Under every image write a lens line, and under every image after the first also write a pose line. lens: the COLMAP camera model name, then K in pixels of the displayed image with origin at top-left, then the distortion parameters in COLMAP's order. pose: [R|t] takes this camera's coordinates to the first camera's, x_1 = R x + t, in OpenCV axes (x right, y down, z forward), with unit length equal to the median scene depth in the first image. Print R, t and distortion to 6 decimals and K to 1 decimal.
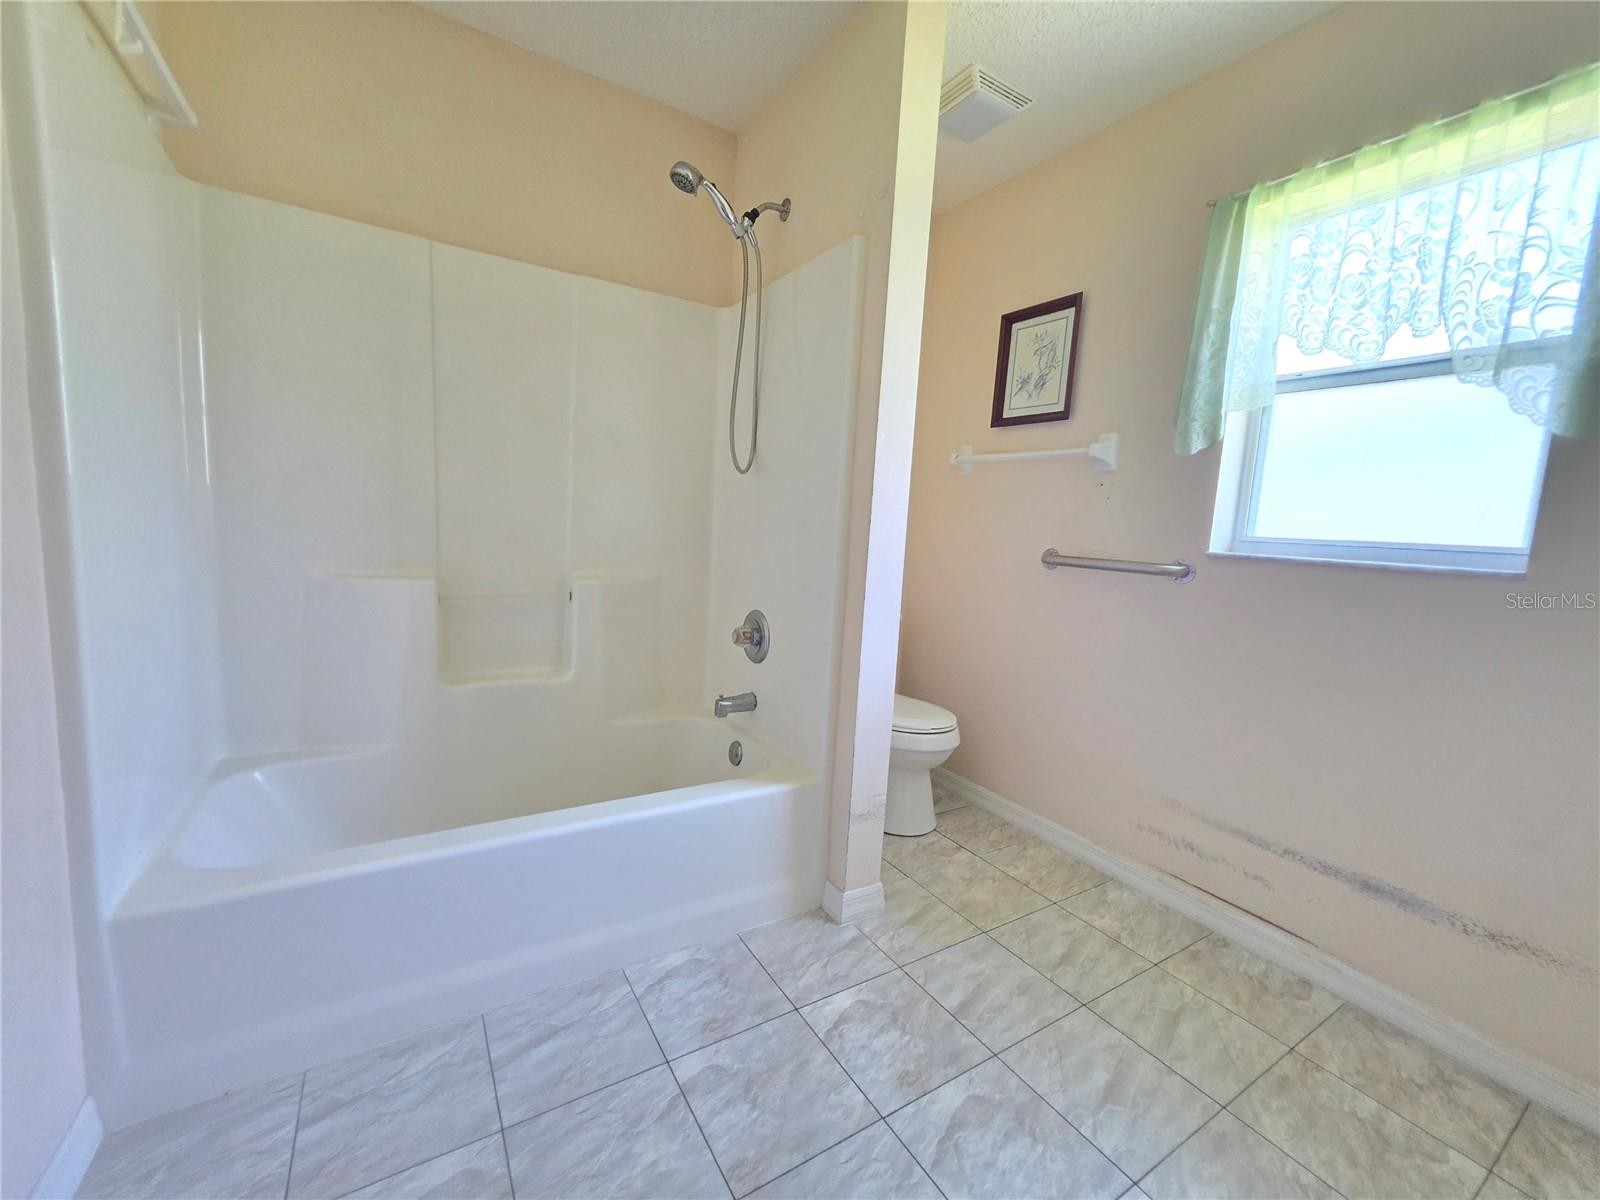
lens RADIAL K [[645.6, 0, 803.2], [0, 645.6, 602.6], [0, 0, 1]] dist [-0.002294, 0.000926]
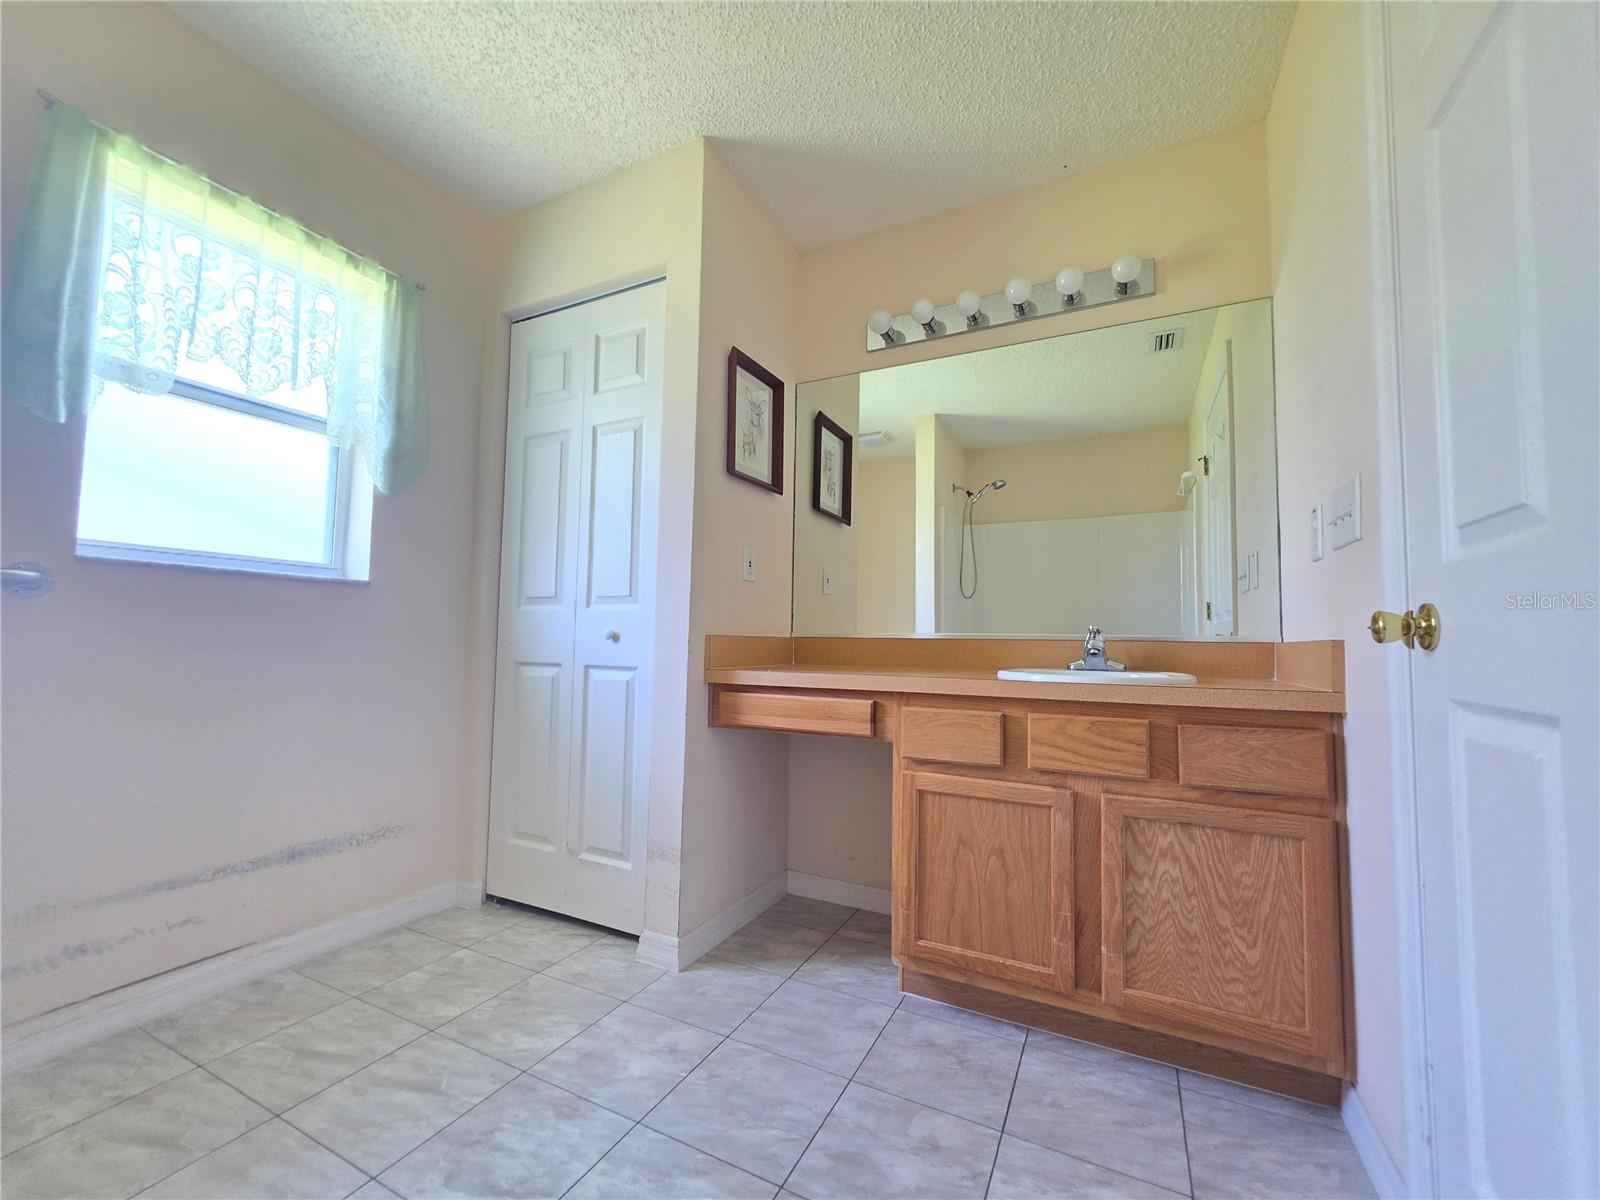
lens RADIAL K [[636.8, 0, 794.8], [0, 636.8, 602.0], [0, 0, 1]] dist [-0.001592, 0.000140]
pose [[-0.503316, -0.012209, 0.864016, -0.514217], [0.062992, 0.996721, 0.050779, -0.007998], [-0.861803, 0.079984, -0.500897, 0.728552]]
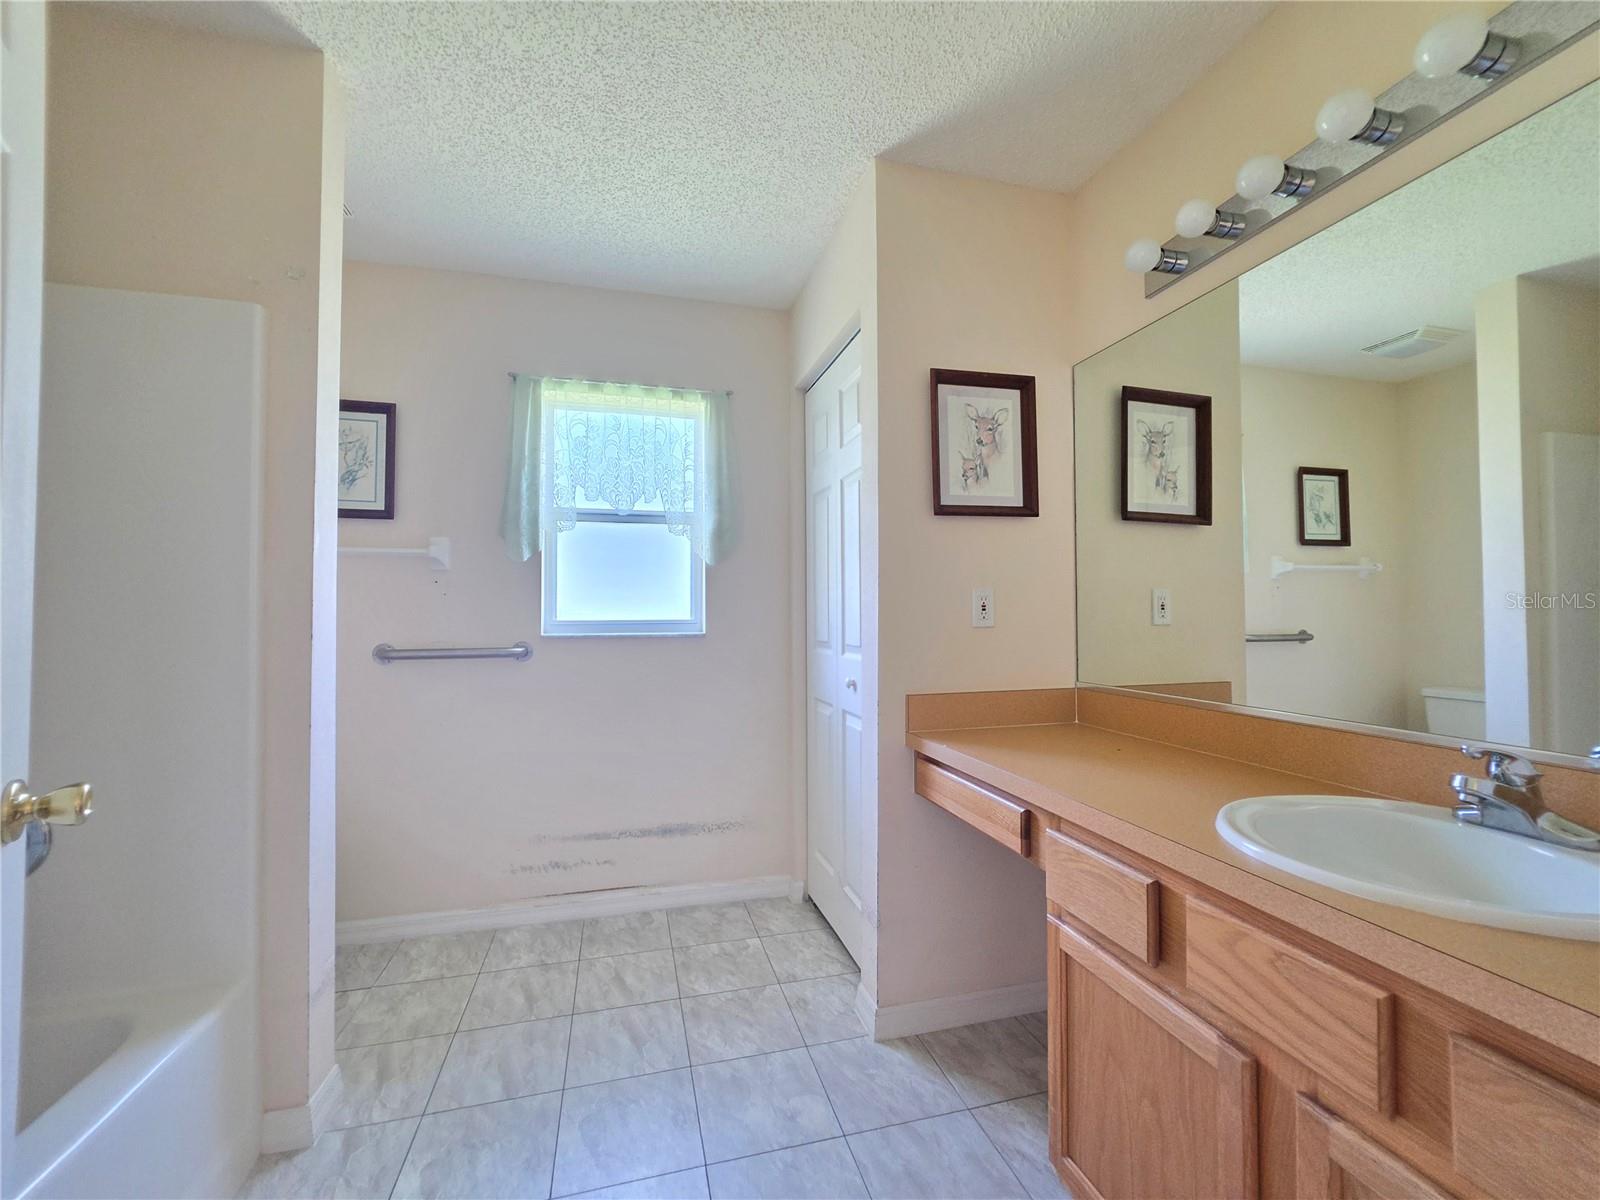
lens RADIAL K [[641.5, 0, 794.8], [0, 641.5, 600.7], [0, 0, 1]] dist [-0.006344, 0.004267]
pose [[0.297703, -0.038549, 0.953880, -0.517443], [0.139072, 0.990276, -0.003384, -0.079577], [-0.944474, 0.133666, 0.300170, 0.126574]]
